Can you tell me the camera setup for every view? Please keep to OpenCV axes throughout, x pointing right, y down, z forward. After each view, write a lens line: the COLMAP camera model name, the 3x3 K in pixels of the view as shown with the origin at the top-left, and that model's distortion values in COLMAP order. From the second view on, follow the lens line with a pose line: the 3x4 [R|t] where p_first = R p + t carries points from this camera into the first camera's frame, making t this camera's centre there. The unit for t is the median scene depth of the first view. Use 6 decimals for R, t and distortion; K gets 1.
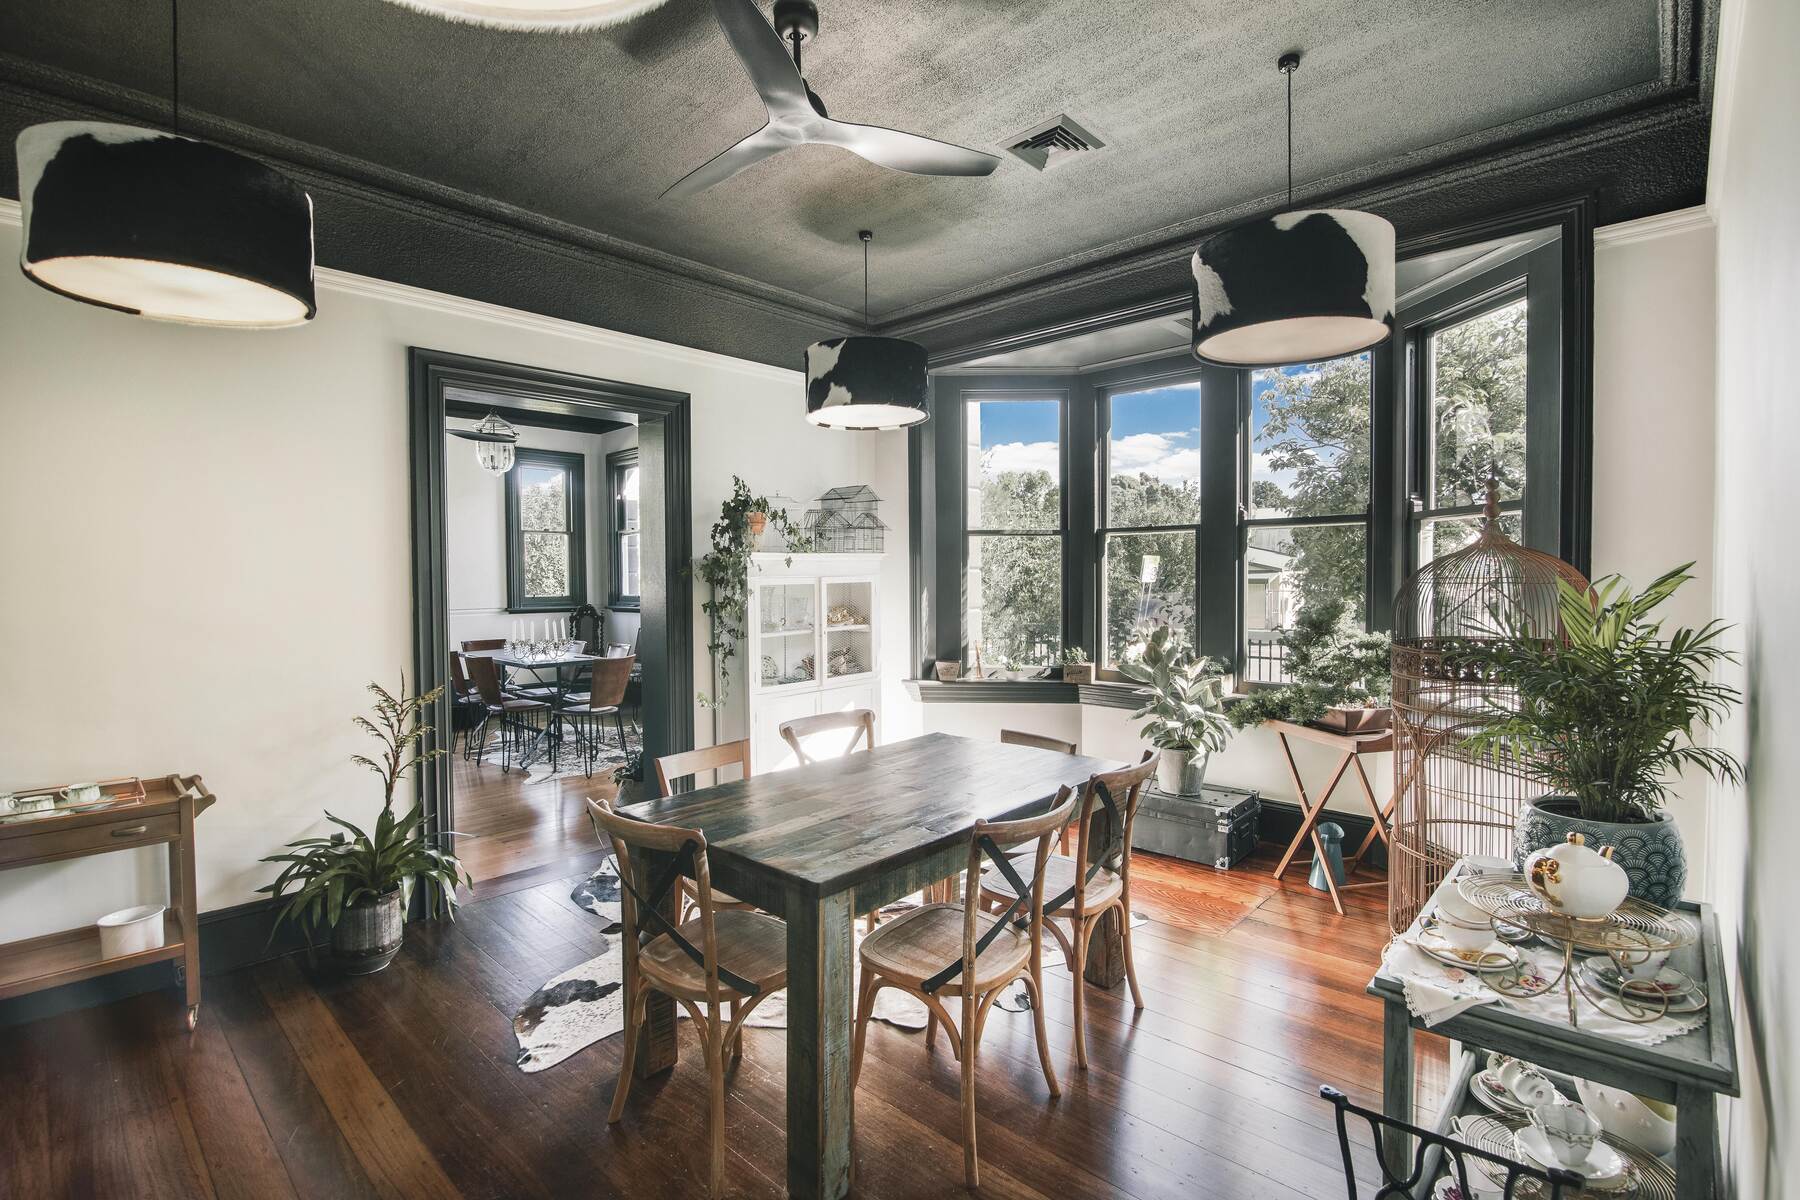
lens RADIAL K [[826.2, 0, 893.1], [0, 826.2, 605.4], [0, 0, 1]] dist [-0.004329, -0.000355]
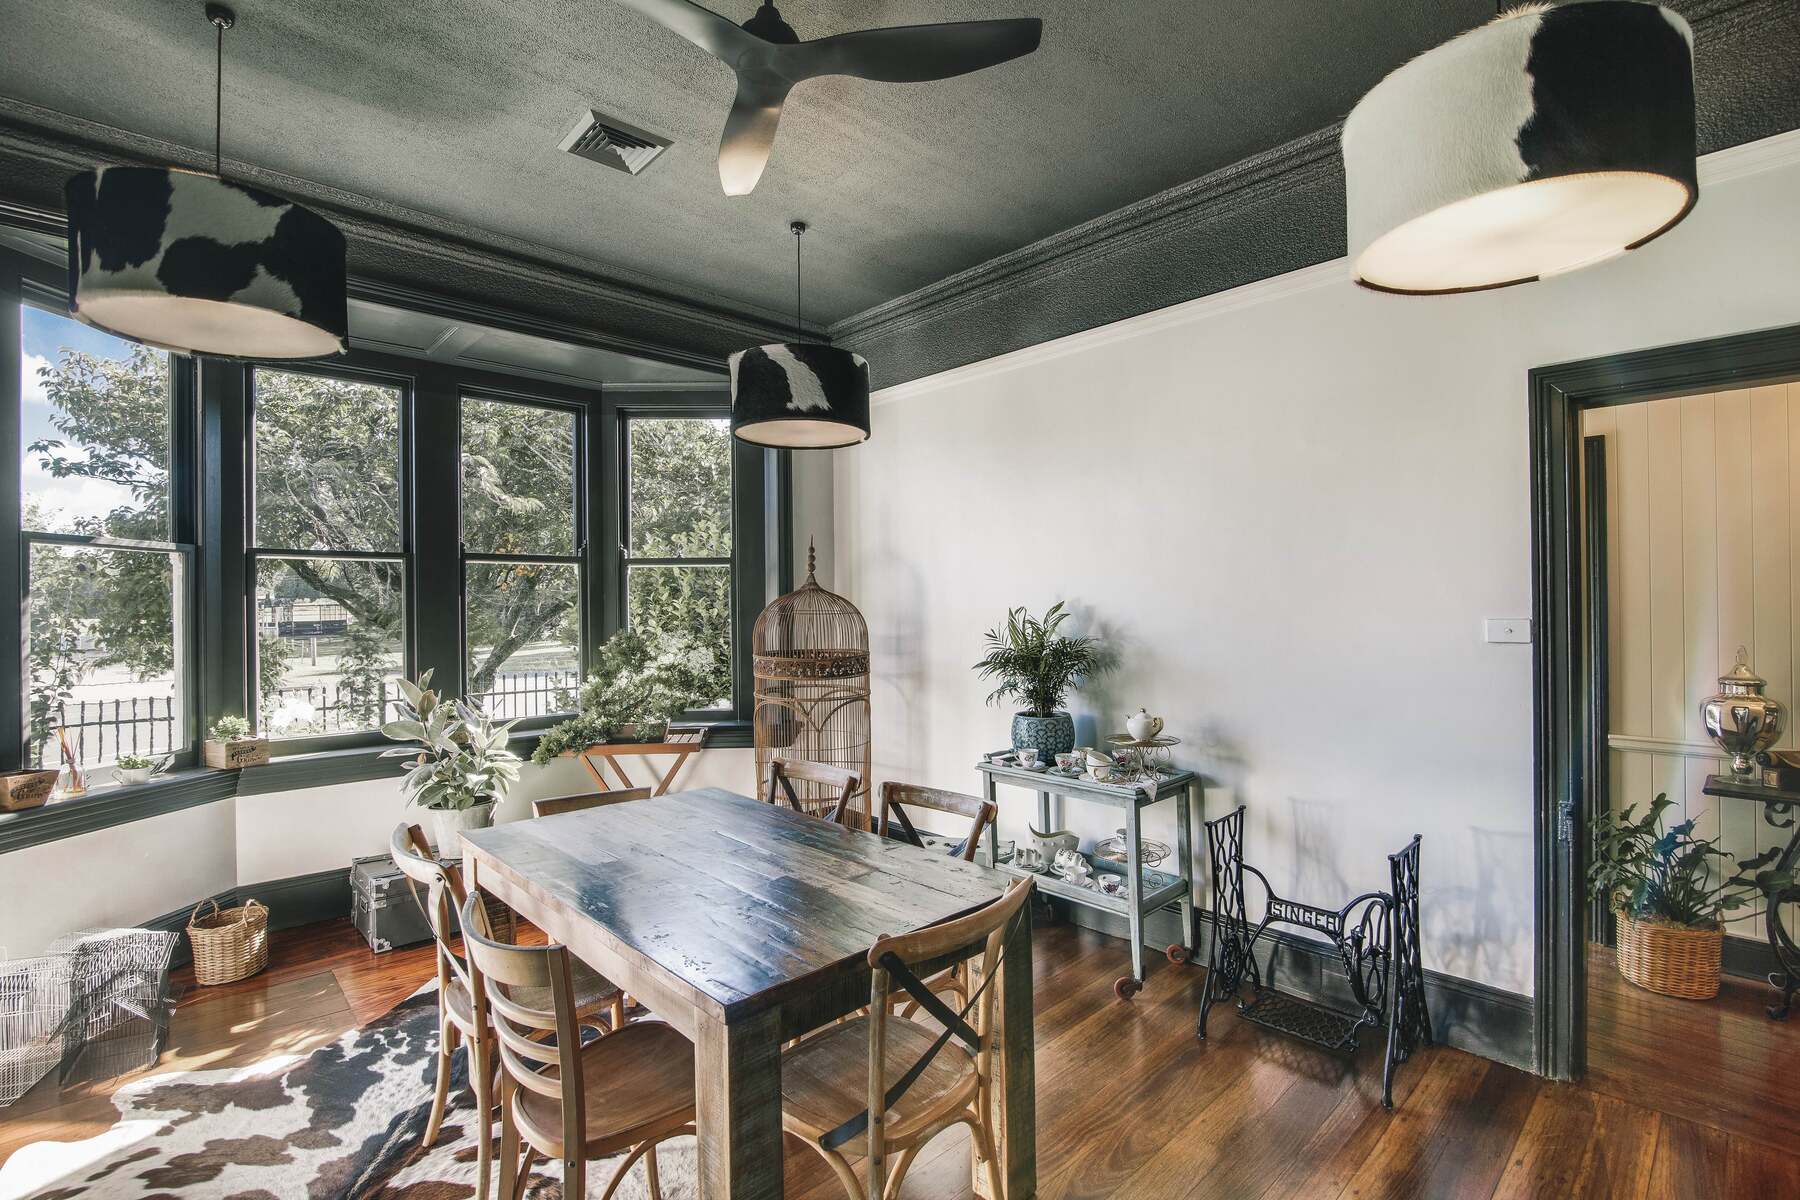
lens RADIAL K [[826.2, 0, 893.1], [0, 826.2, 605.4], [0, 0, 1]] dist [-0.004329, -0.000355]
pose [[0.066562, 0.002693, 0.997779, -0.627493], [0.040821, 0.999152, -0.005420, -0.022657], [-0.996947, 0.041091, 0.066395, 0.578983]]
